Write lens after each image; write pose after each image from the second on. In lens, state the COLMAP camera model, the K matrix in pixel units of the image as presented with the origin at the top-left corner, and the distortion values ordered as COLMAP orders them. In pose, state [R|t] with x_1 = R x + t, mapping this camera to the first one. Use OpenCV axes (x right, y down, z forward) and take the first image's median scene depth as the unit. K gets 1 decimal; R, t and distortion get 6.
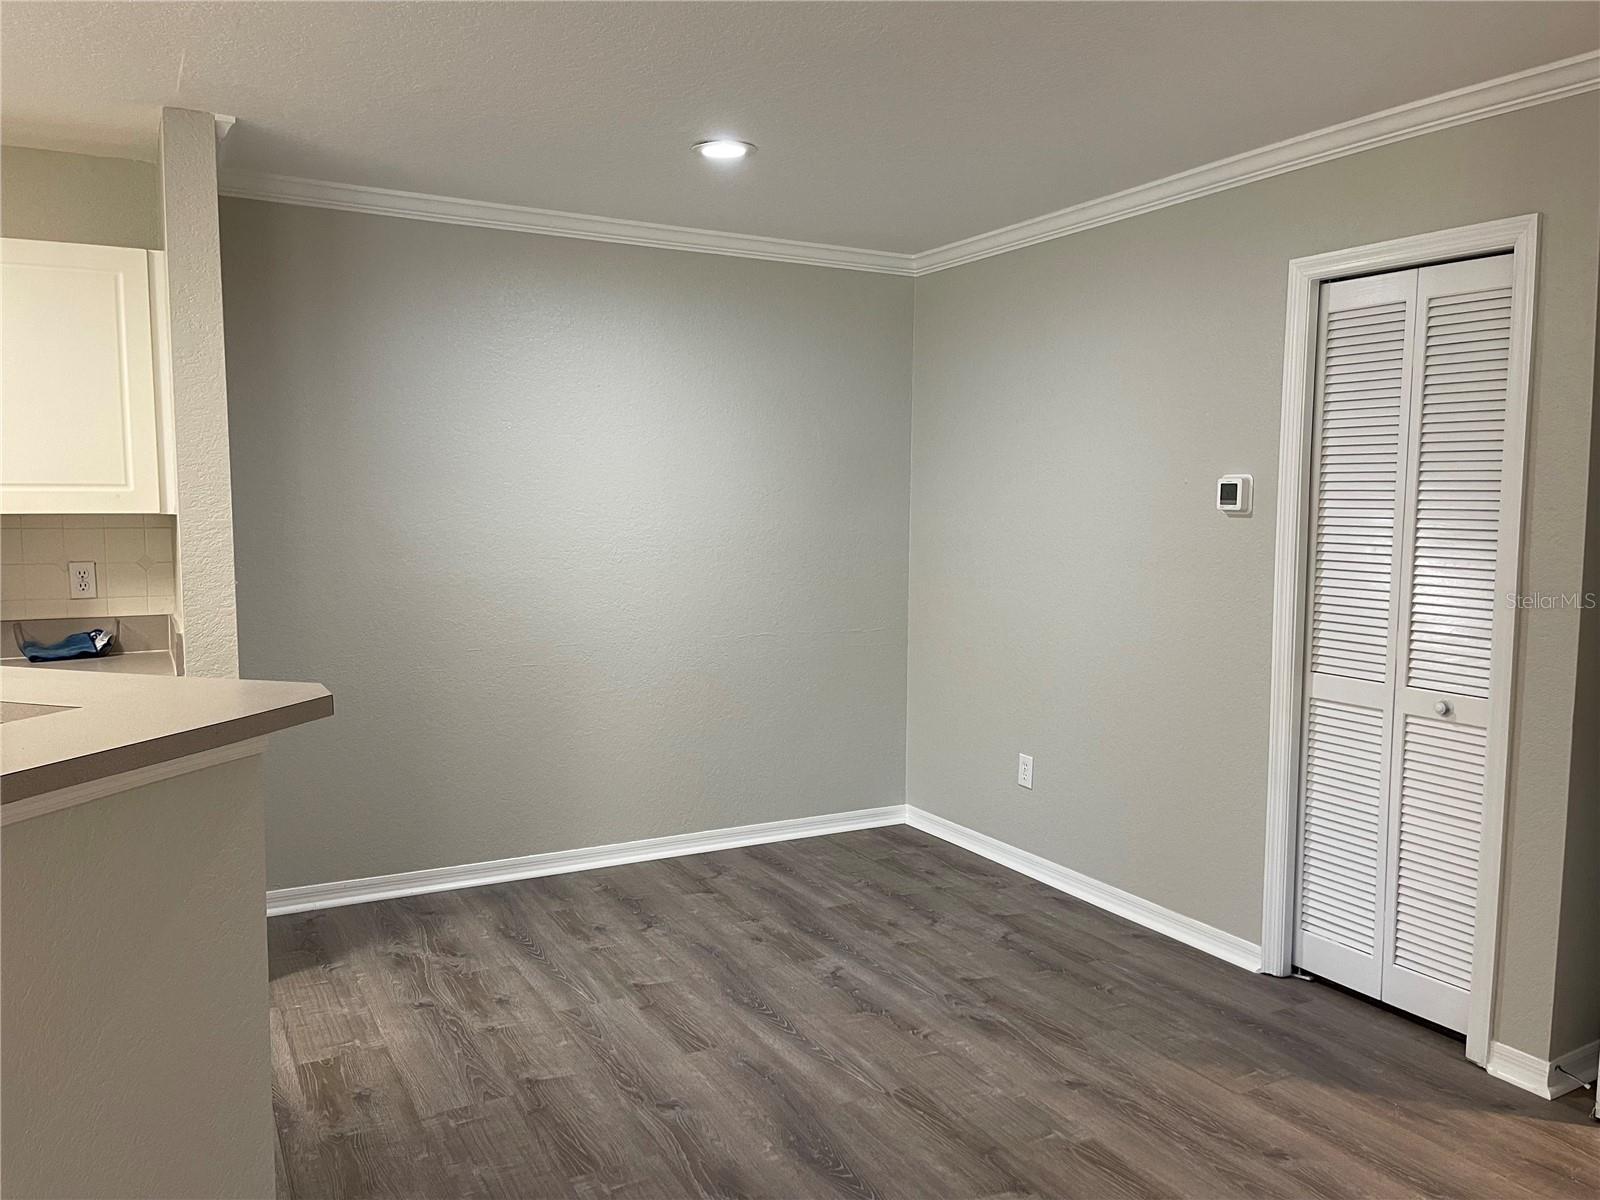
lens RADIAL K [[1187.1, 0, 798.9], [0, 1187.1, 594.7], [0, 0, 1]] dist [-0.007503, -0.017965]
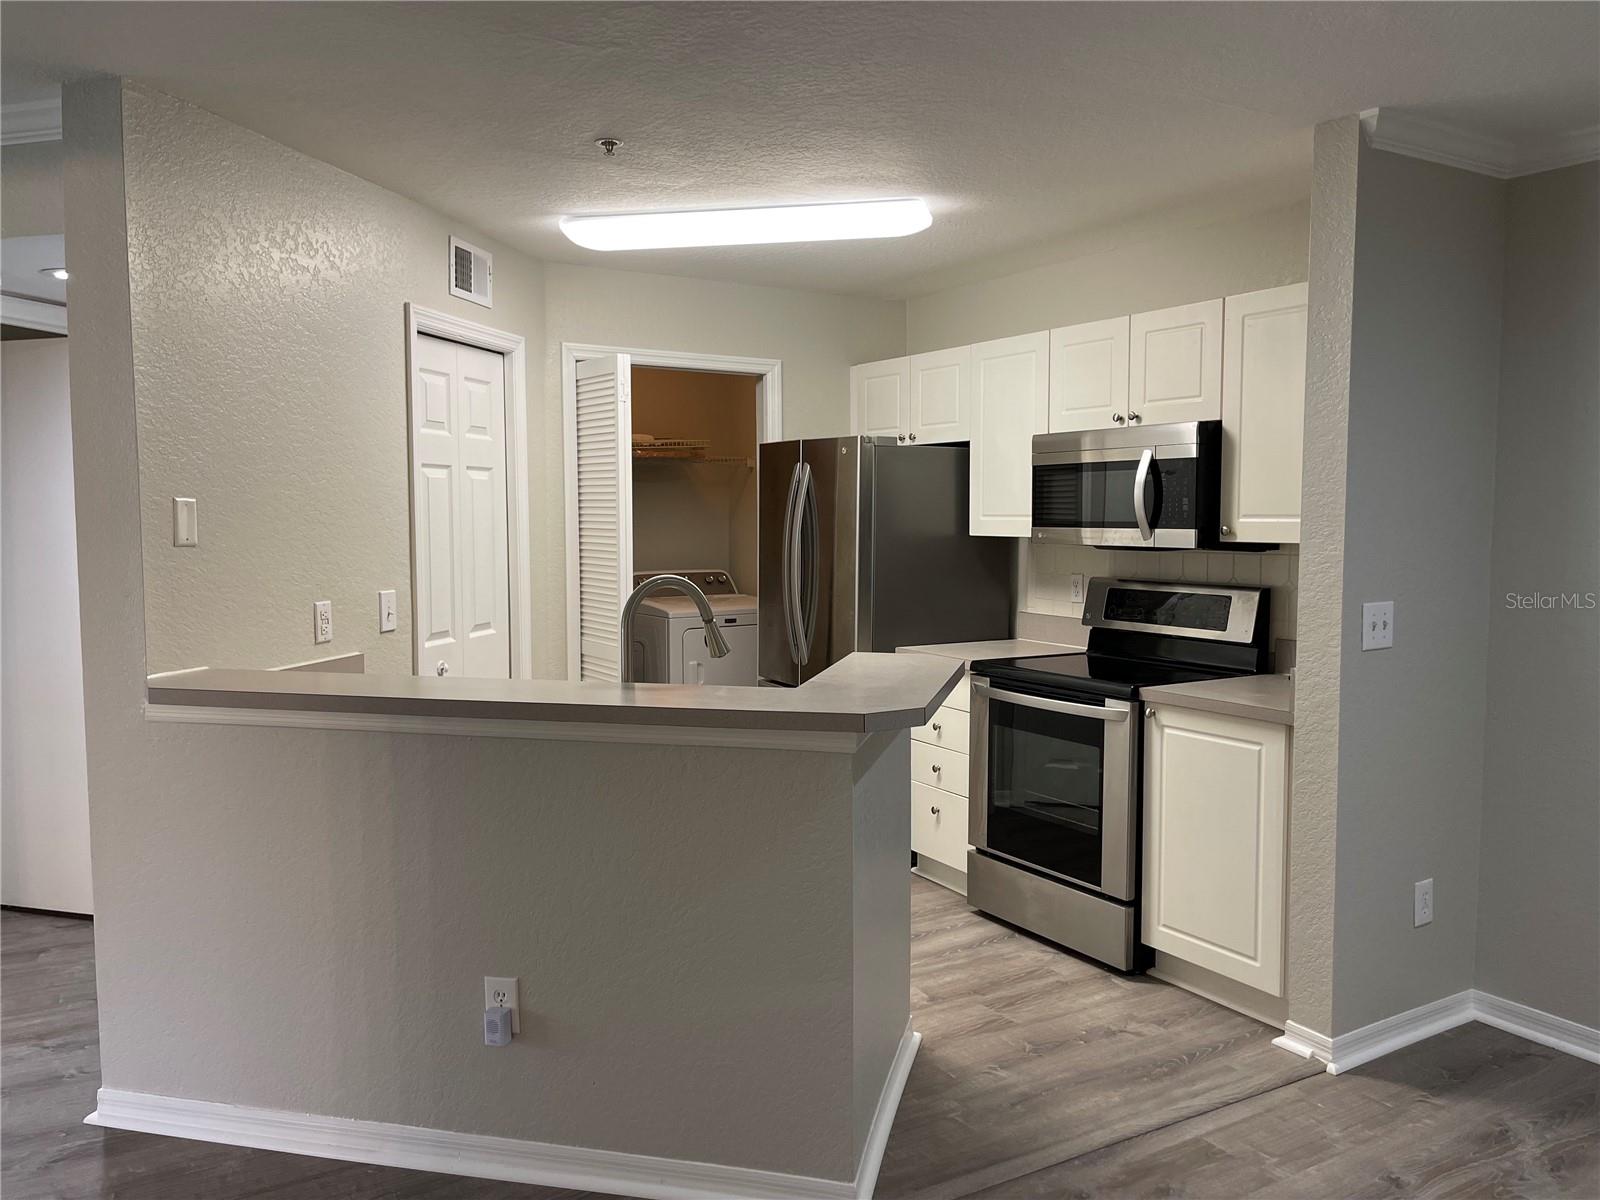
lens RADIAL K [[1187.1, 0, 798.8], [0, 1187.1, 596.5], [0, 0, 1]] dist [-0.007503, -0.017965]
pose [[0.024488, 0.059145, -0.997949, 0.429100], [-0.073979, 0.995619, 0.057191, -0.052979], [0.996959, 0.072426, 0.028756, 0.561966]]
